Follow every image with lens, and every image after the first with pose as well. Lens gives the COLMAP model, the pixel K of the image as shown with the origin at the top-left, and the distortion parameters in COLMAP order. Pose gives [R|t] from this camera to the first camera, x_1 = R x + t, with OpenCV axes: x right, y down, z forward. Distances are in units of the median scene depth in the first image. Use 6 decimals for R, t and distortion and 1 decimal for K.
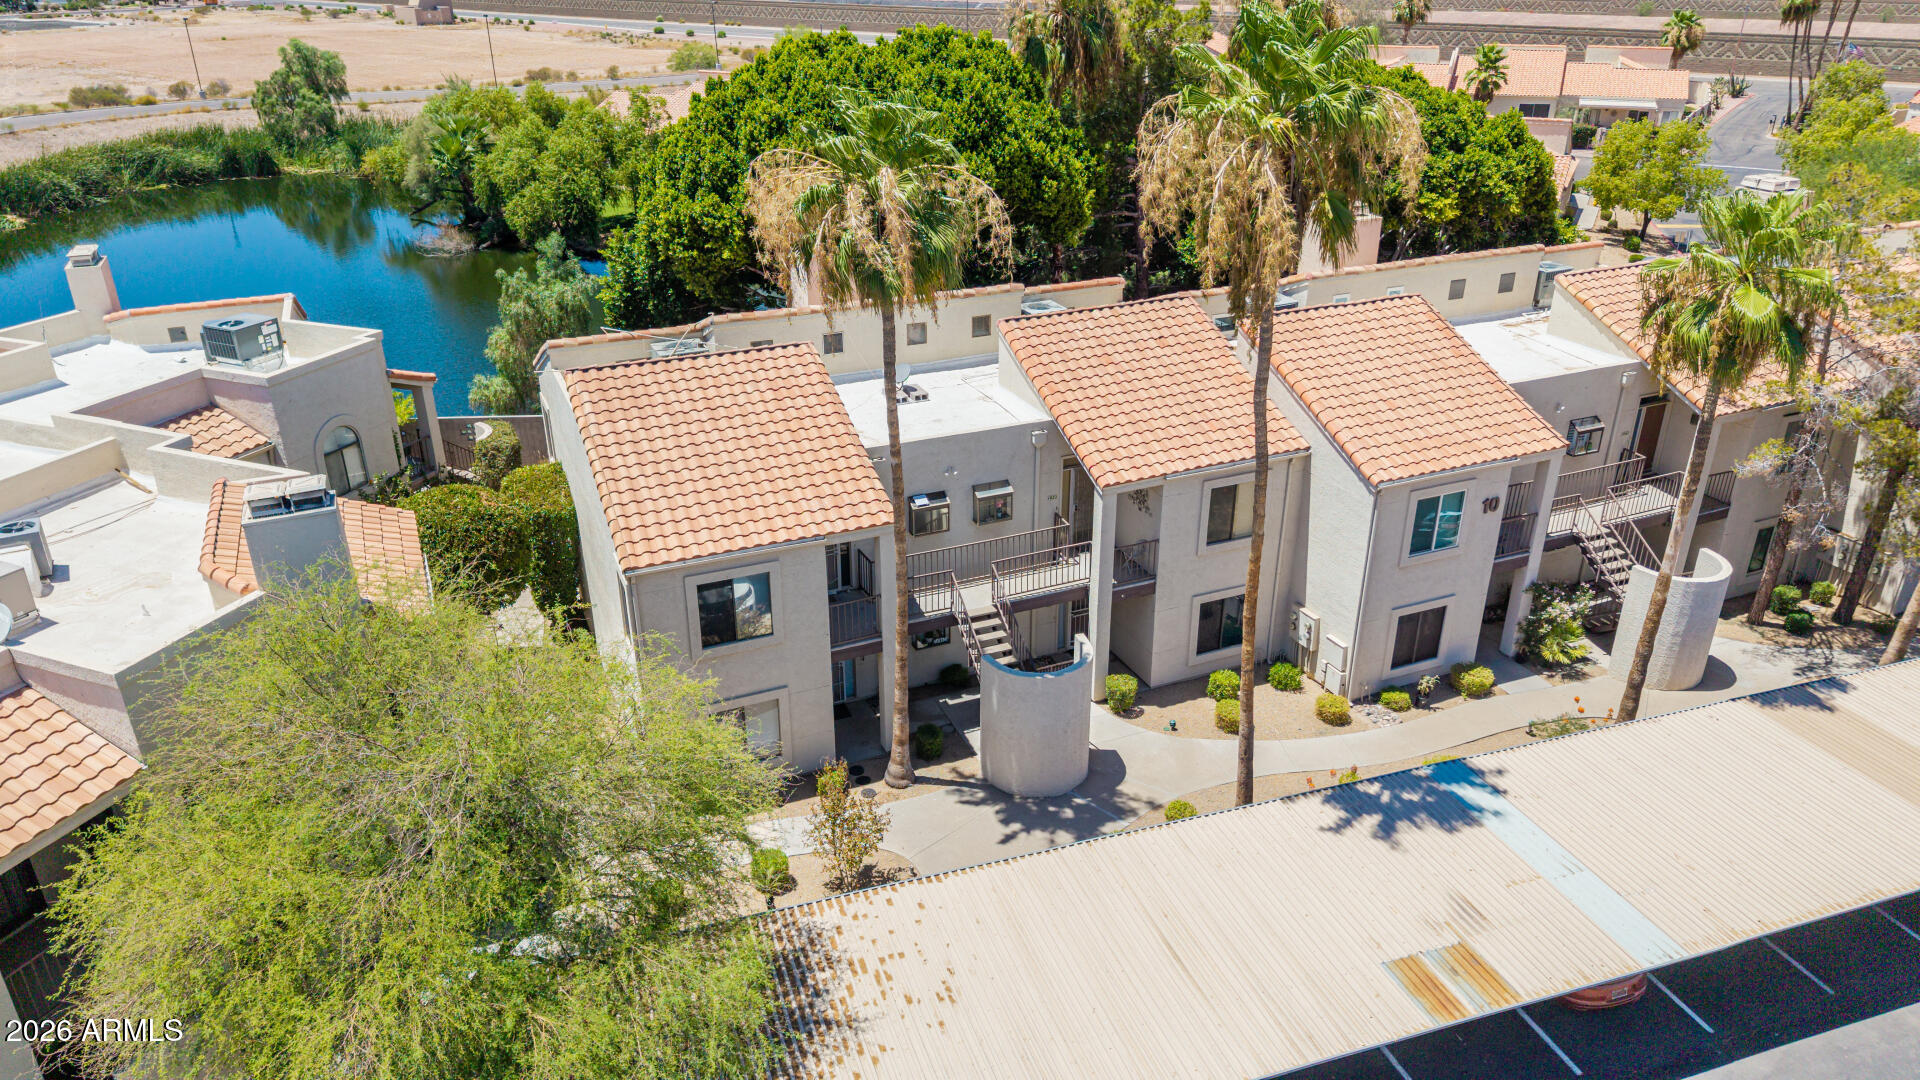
lens RADIAL K [[1271.5, 0, 955.4], [0, 1271.5, 541.7], [0, 0, 1]] dist [0.050561, -0.058421]
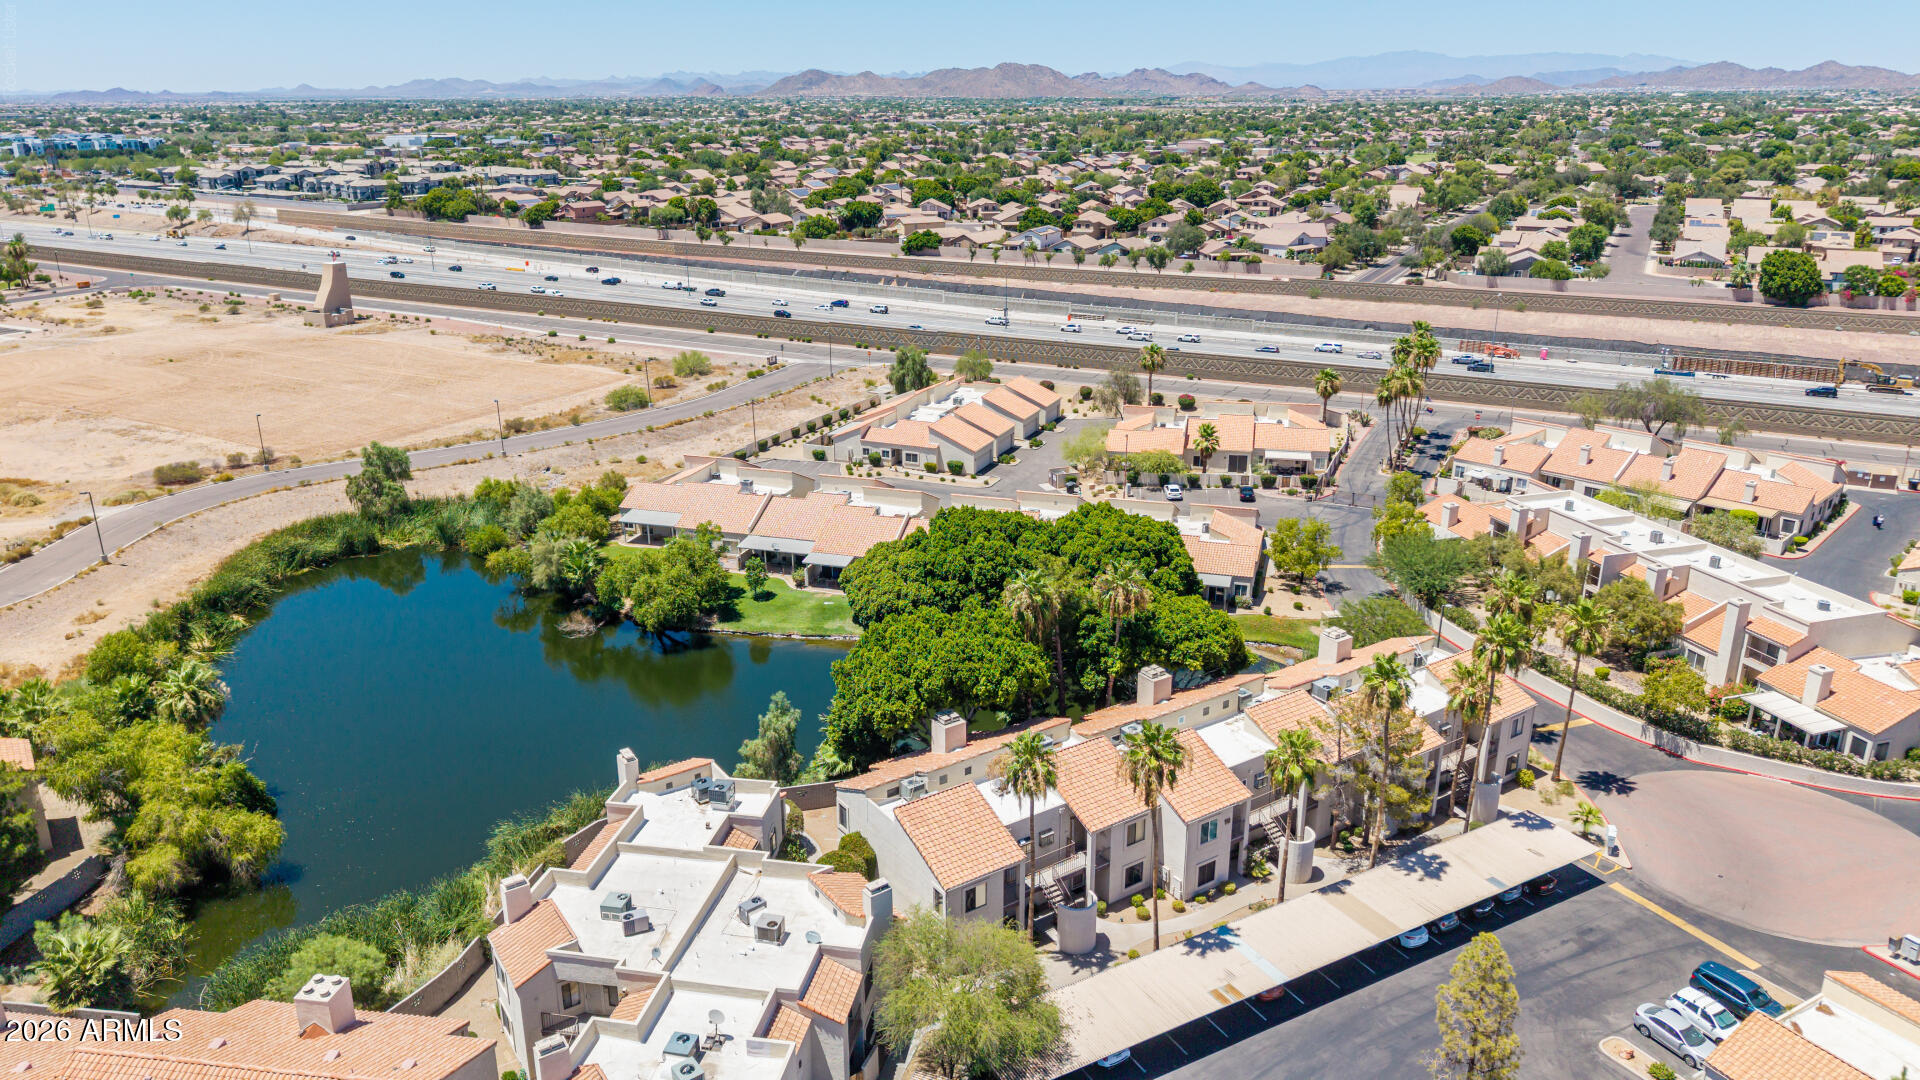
lens RADIAL K [[1275.2, 0, 963.5], [0, 1275.2, 537.8], [0, 0, 1]] dist [0.065302, -0.102785]
pose [[0.982198, -0.057784, 0.178738, -0.551316], [0.077279, 0.991559, -0.104106, -0.369043], [-0.171214, 0.116065, 0.978373, -1.547614]]
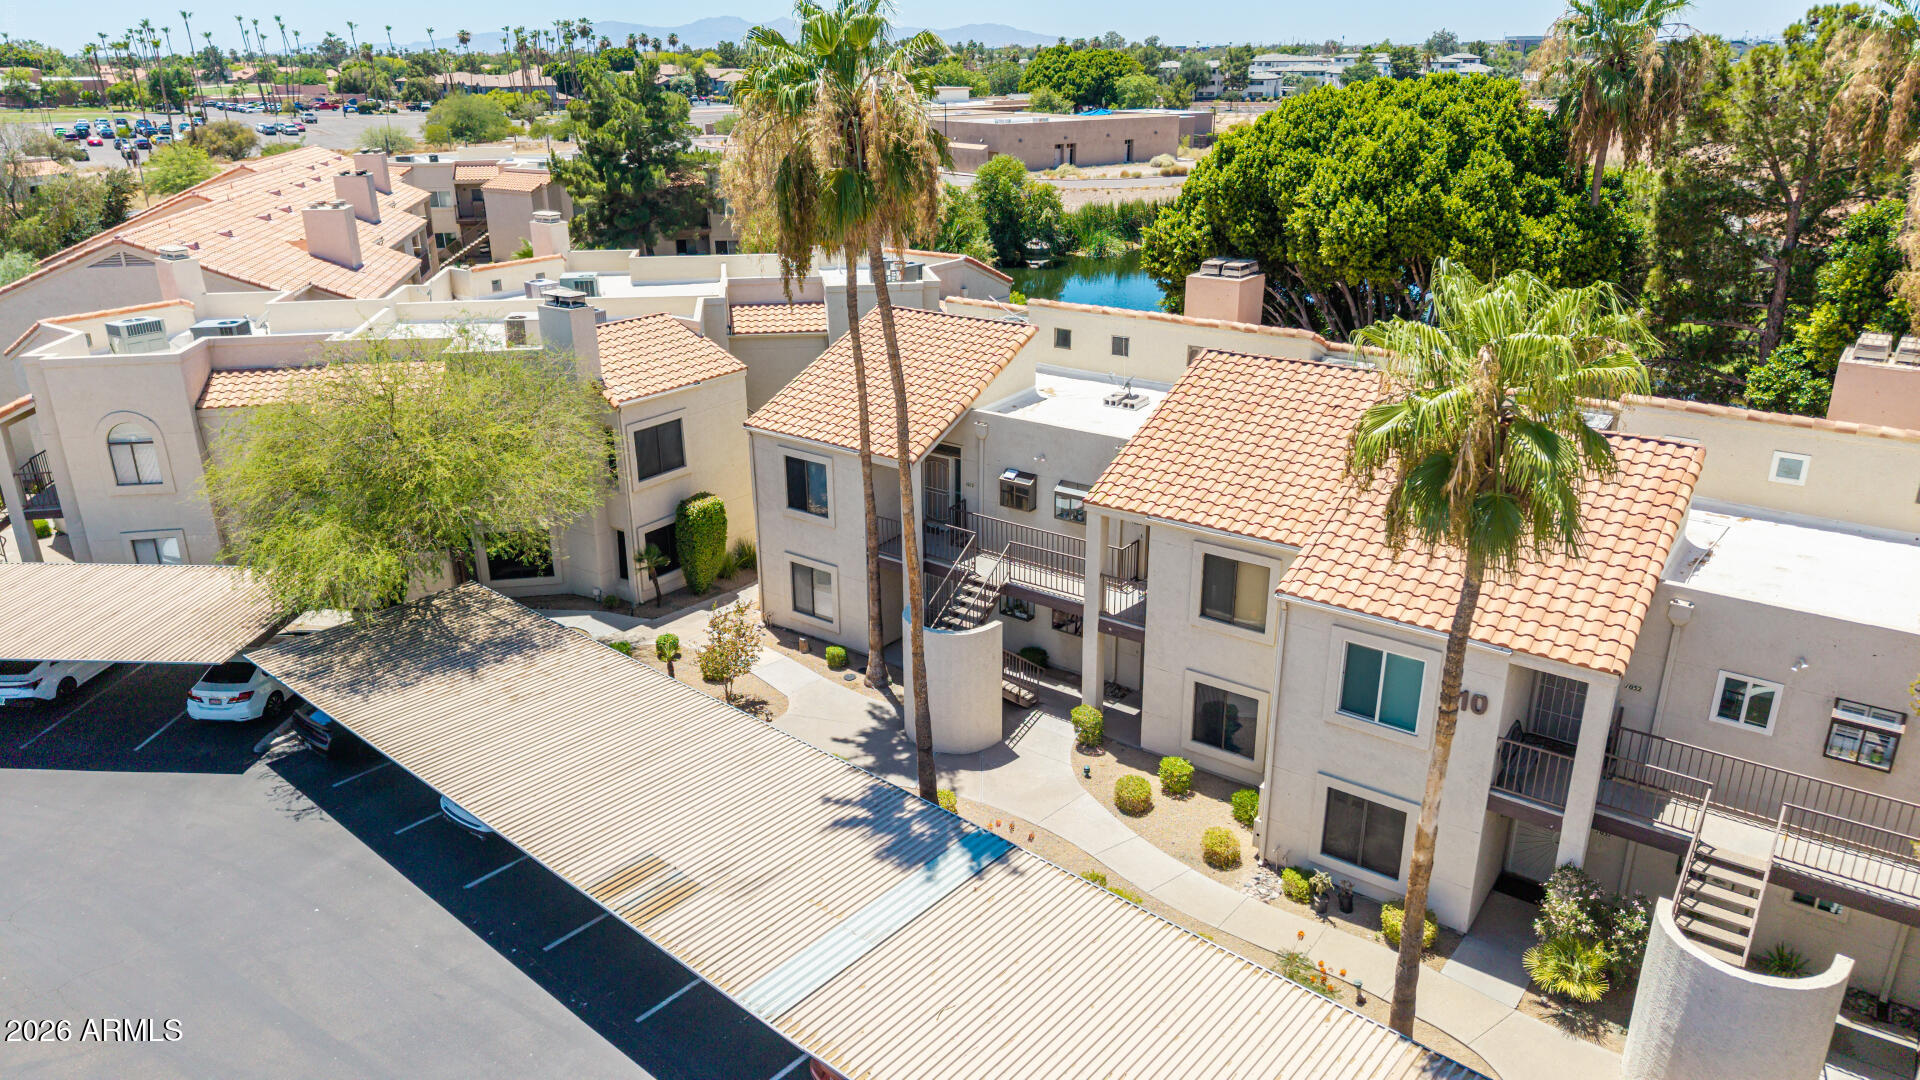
lens RADIAL K [[1275.2, 0, 963.5], [0, 1275.2, 537.8], [0, 0, 1]] dist [0.065302, -0.102785]
pose [[0.502919, 0.307234, -0.807886, 0.811670], [-0.365304, 0.922663, 0.123477, -0.096918], [0.783342, 0.233025, 0.576259, 0.326057]]
